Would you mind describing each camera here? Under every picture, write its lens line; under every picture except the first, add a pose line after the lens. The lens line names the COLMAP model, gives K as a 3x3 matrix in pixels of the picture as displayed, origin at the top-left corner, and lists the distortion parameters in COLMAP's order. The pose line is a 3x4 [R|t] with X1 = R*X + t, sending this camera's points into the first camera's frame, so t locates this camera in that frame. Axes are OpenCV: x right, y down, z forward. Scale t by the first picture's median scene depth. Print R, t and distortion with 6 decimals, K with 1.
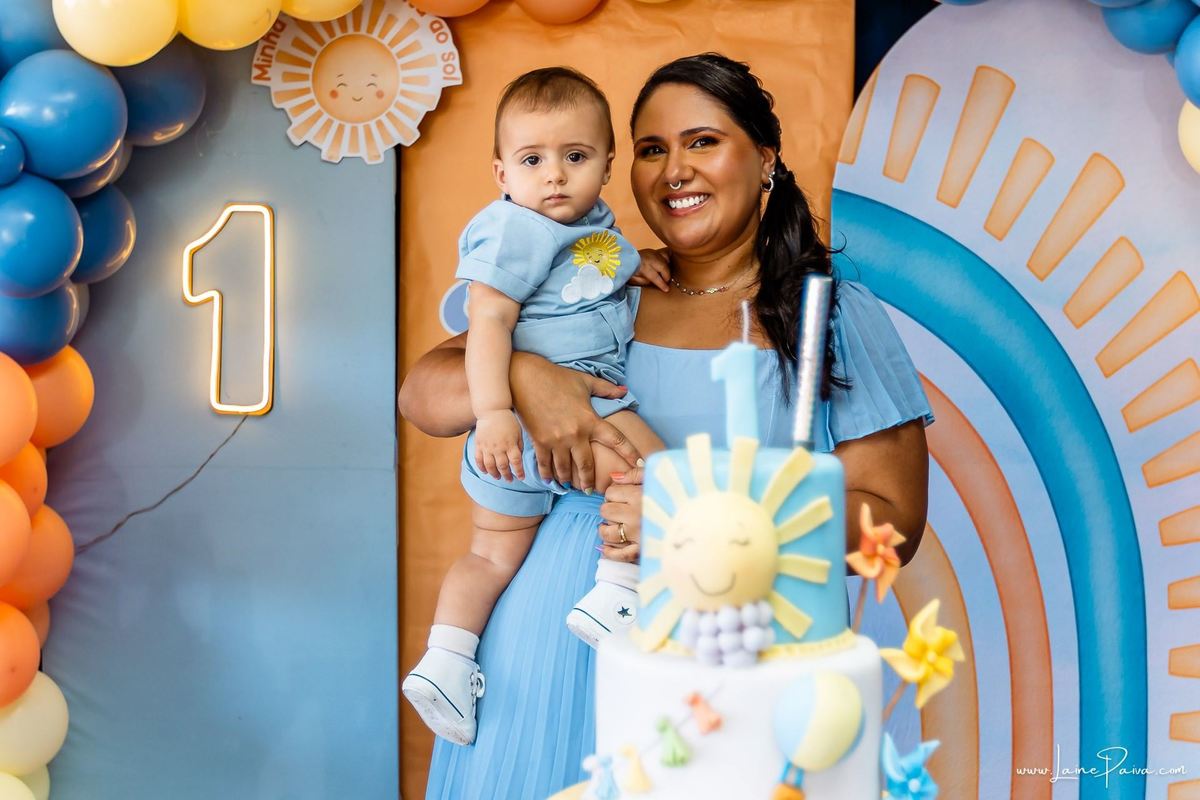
lens RADIAL K [[1603.6, 0, 604.3], [0, 1603.6, 390.3], [0, 0, 1]] dist [-0.019162, 0.000000]
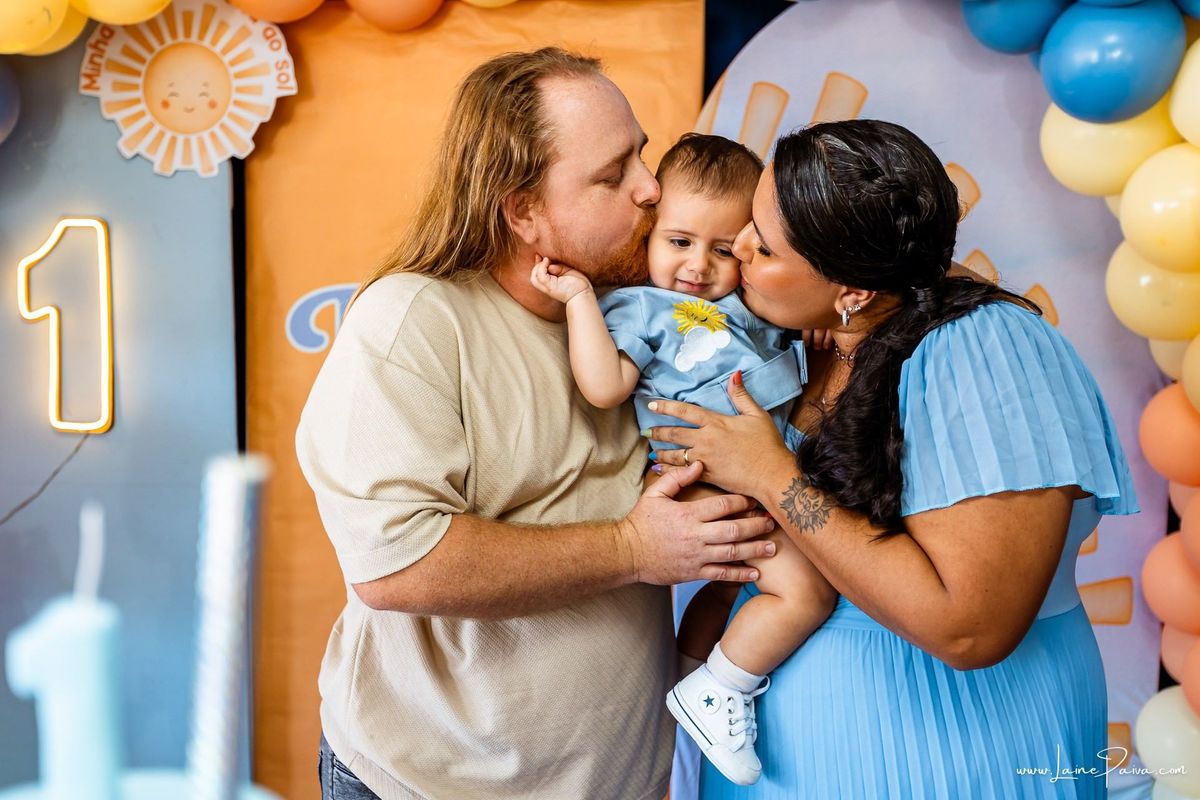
lens RADIAL K [[1155.4, 0, 597.5], [0, 1155.4, 396.8], [0, 0, 1]] dist [0.009566, 0.000000]
pose [[0.999962, -0.001599, -0.008623, 0.100782], [0.002037, 0.998696, 0.051019, -0.043775], [0.008530, -0.051034, 0.998660, 0.296546]]
